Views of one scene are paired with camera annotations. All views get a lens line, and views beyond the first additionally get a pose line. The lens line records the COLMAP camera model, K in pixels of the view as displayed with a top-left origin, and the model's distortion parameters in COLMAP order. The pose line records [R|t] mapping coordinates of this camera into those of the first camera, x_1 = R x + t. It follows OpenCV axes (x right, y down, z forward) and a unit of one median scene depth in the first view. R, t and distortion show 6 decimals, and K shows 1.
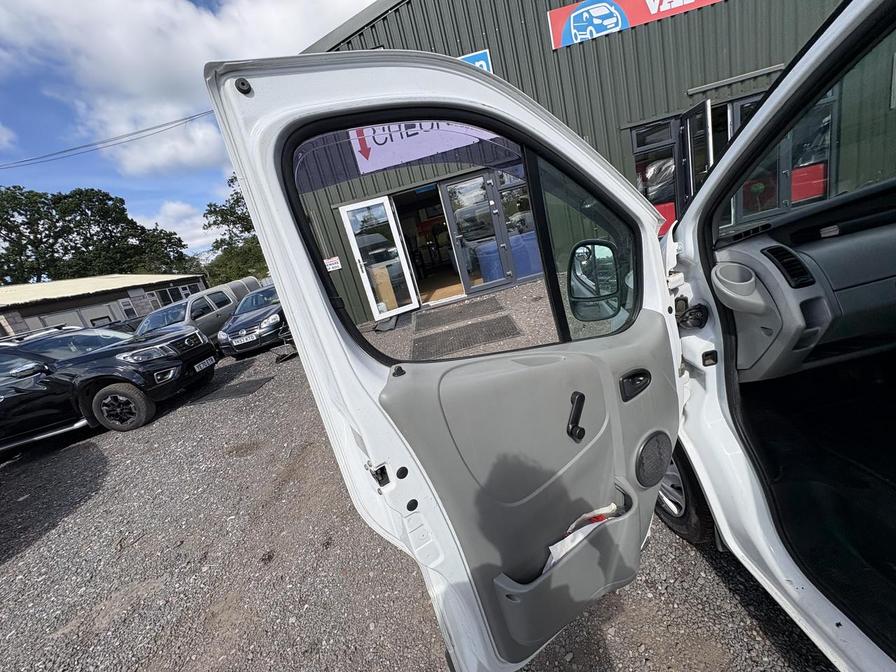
lens RADIAL K [[356.9, 0, 445.7], [0, 356.9, 336.9], [0, 0, 1]] dist [-0.001501, 0.000046]
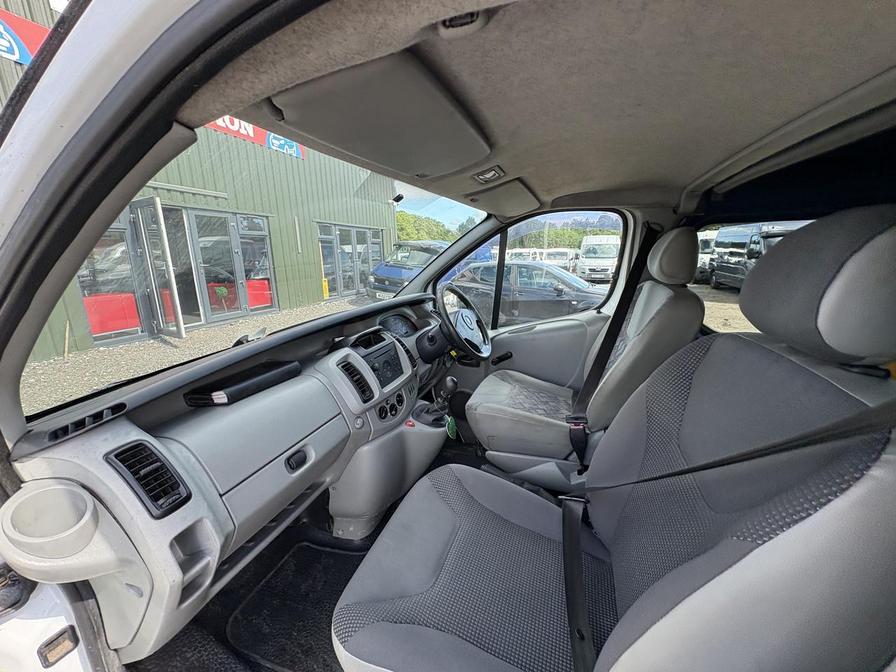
lens RADIAL K [[356.9, 0, 445.7], [0, 356.9, 336.9], [0, 0, 1]] dist [-0.001501, 0.000046]
pose [[0.339826, 0.028458, 0.940058, 0.374027], [0.191285, 0.976558, -0.098711, -0.190105], [-0.920830, 0.213363, 0.326416, 0.188700]]
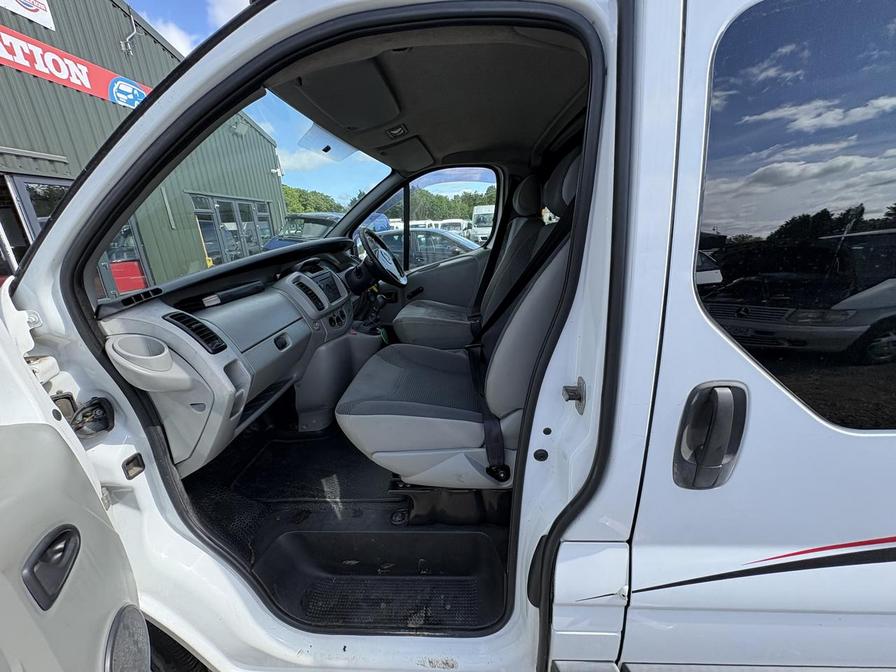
lens RADIAL K [[358.6, 0, 445.8], [0, 358.6, 338.1], [0, 0, 1]] dist [0.003713, 0.000010]
pose [[0.083889, -0.057677, 0.994804, 0.072727], [0.304743, 0.951978, 0.029496, -0.013419], [-0.948733, 0.300685, 0.097437, 0.217218]]
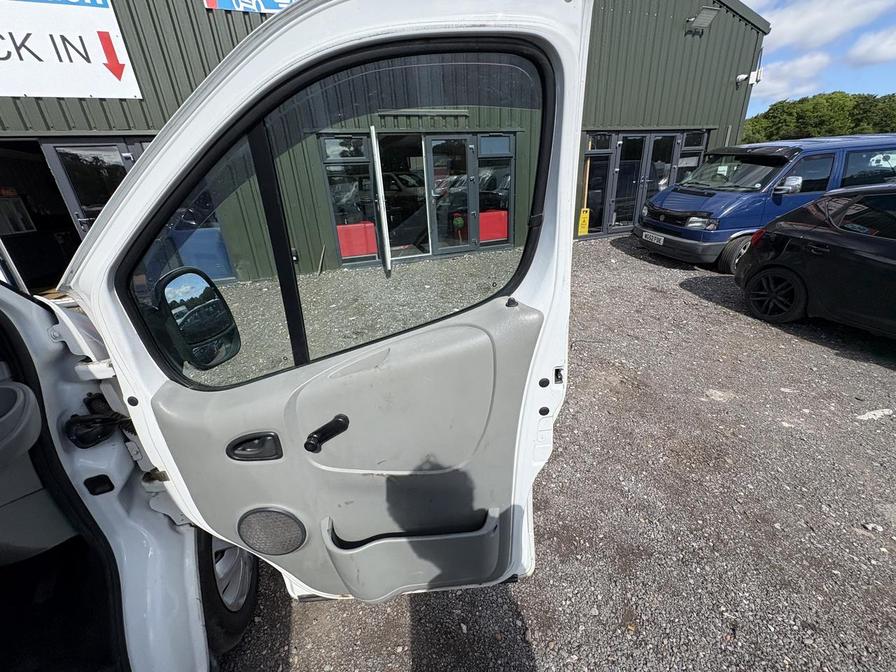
lens RADIAL K [[356.4, 0, 448.2], [0, 356.4, 336.9], [0, 0, 1]] dist [0.000569, -0.000018]
pose [[0.922363, 0.050437, 0.383017, 1.916894], [-0.075389, 0.995879, 0.050408, -0.539814], [-0.378896, -0.075370, 0.922365, -0.007243]]
